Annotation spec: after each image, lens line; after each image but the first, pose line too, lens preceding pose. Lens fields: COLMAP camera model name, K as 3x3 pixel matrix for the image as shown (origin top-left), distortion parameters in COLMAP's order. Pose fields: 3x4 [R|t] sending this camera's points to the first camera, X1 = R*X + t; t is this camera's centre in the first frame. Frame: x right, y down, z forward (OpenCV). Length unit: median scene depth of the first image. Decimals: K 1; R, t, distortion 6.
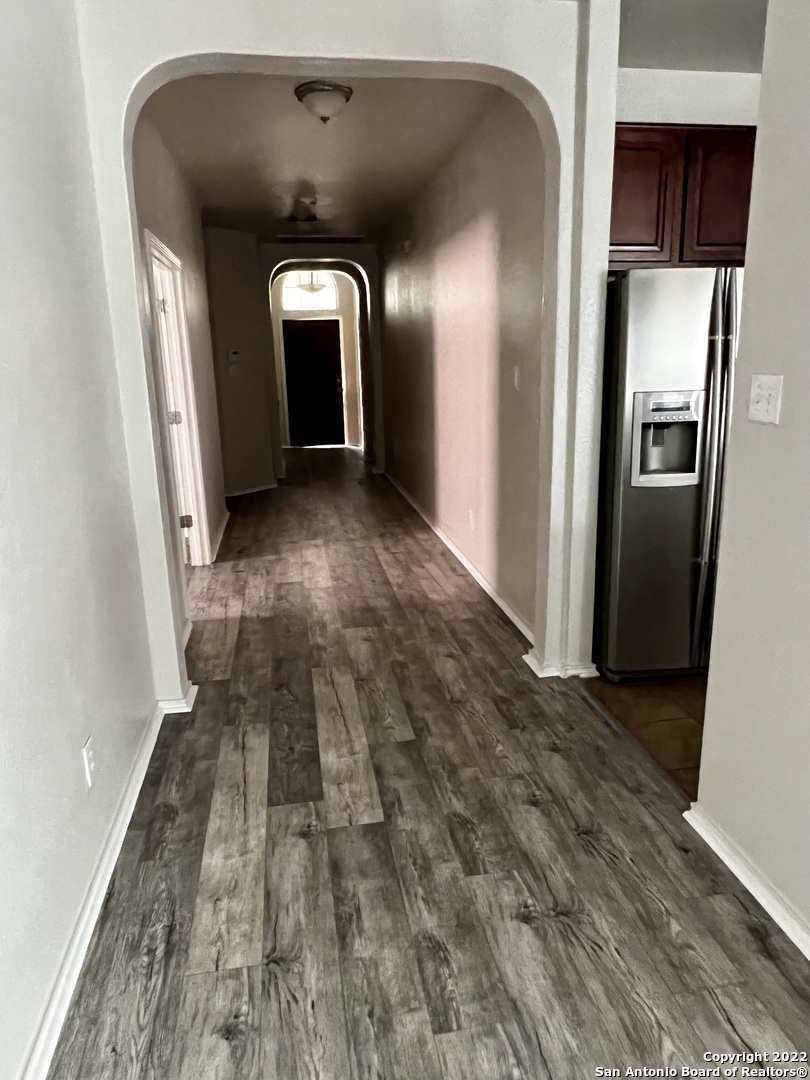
lens RADIAL K [[730.8, 0, 406.2], [0, 730.8, 540.5], [0, 0, 1]] dist [-0.000434, 0.000288]
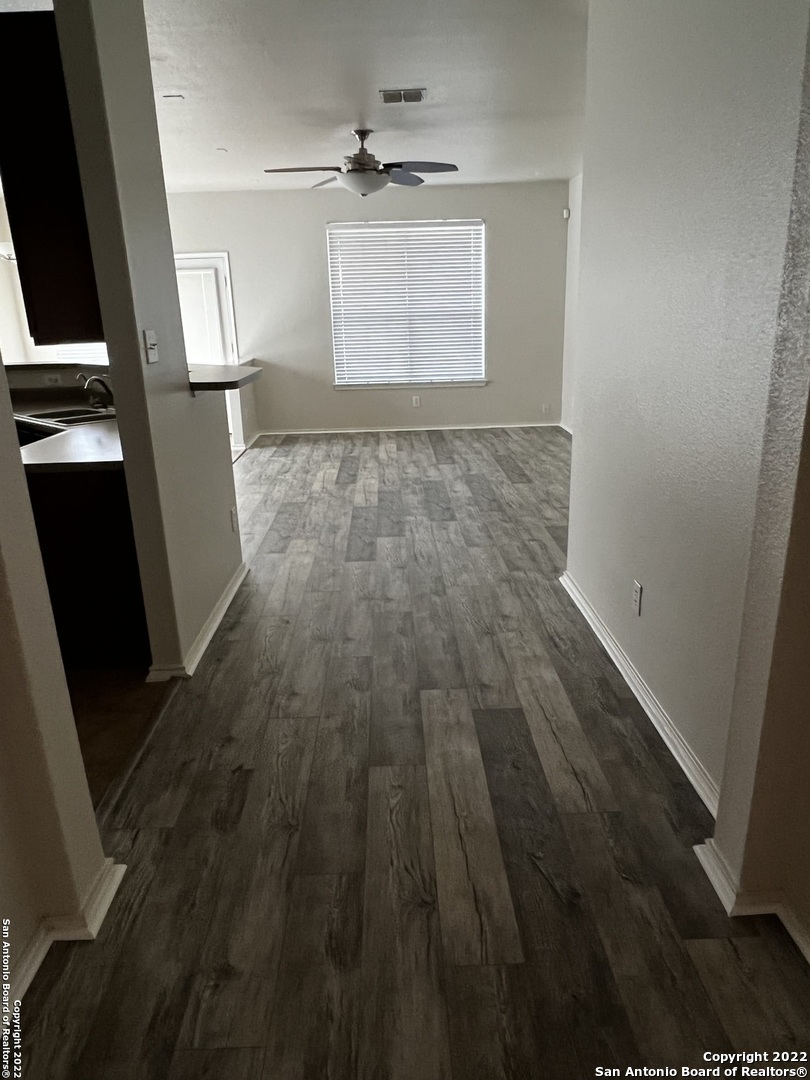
lens RADIAL K [[730.8, 0, 413.1], [0, 730.8, 543.3], [0, 0, 1]] dist [-0.000434, 0.000288]
pose [[-0.990488, 0.008334, 0.137350, -0.175123], [0.080055, 0.846752, 0.525930, -0.435991], [-0.111918, 0.531923, -0.839364, 1.768010]]
